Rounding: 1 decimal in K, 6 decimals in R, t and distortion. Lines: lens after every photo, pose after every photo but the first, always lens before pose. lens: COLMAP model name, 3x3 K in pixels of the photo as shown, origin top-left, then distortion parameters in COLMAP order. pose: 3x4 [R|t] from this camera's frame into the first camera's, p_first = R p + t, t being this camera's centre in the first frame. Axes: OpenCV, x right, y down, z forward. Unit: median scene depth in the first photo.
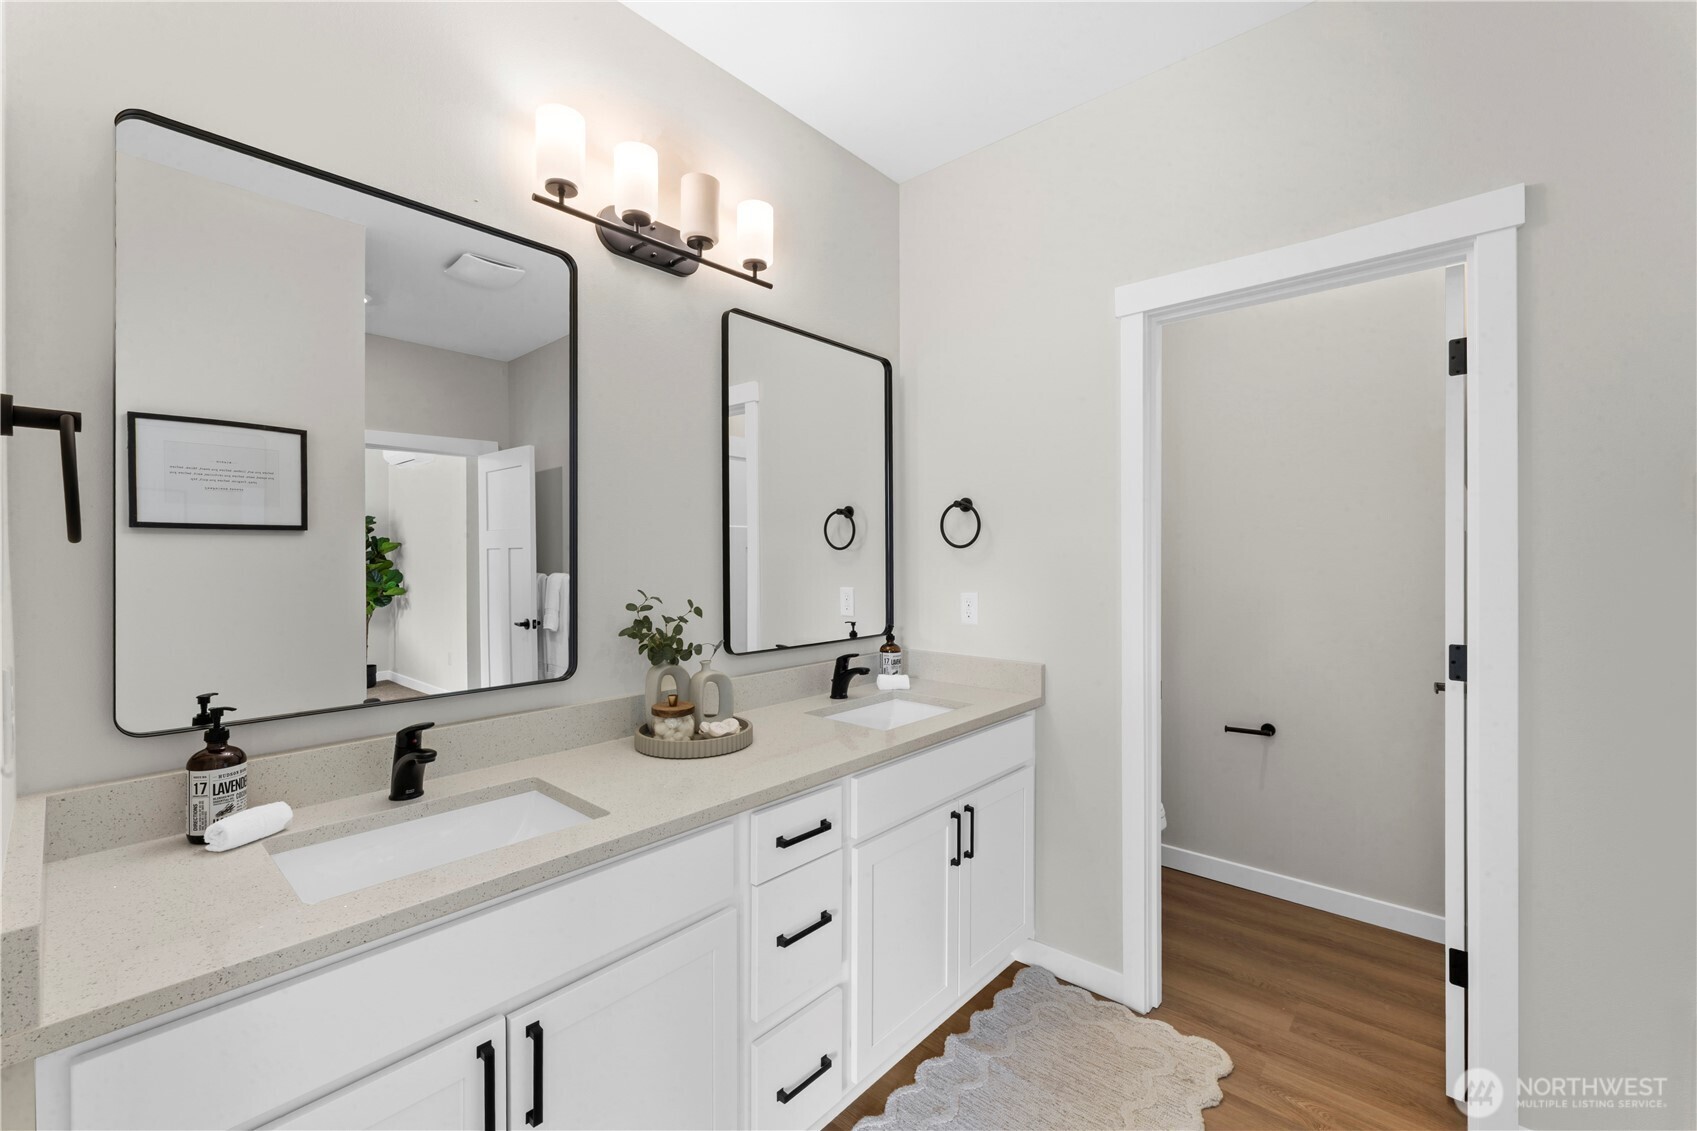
lens RADIAL K [[704.0, 0, 850.0], [0, 704.0, 560.5], [0, 0, 1]] dist [0.002328, 0.000242]
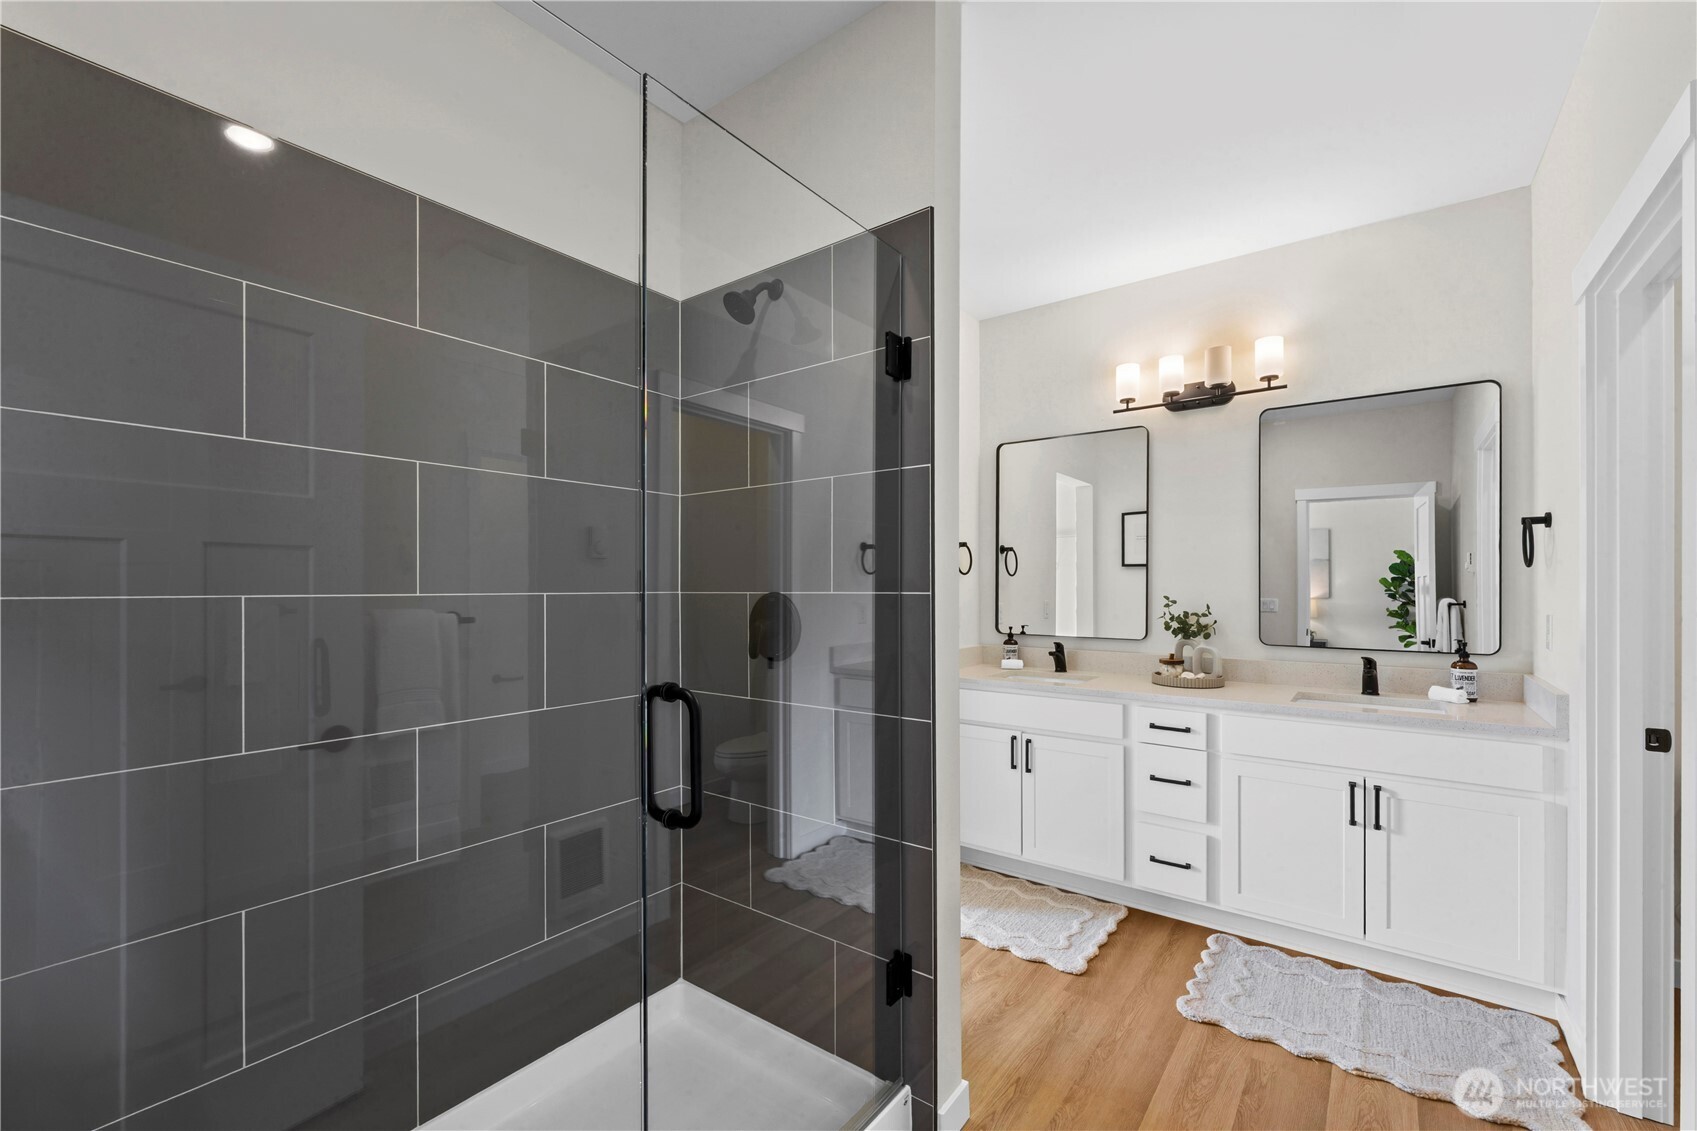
lens RADIAL K [[704.0, 0, 853.2], [0, 704.0, 579.4], [0, 0, 1]] dist [0.002328, 0.000242]
pose [[0.080040, -0.007513, -0.996763, 1.191705], [-0.009324, 0.999922, -0.008286, 0.018248], [0.996748, 0.009957, 0.079963, 0.023067]]
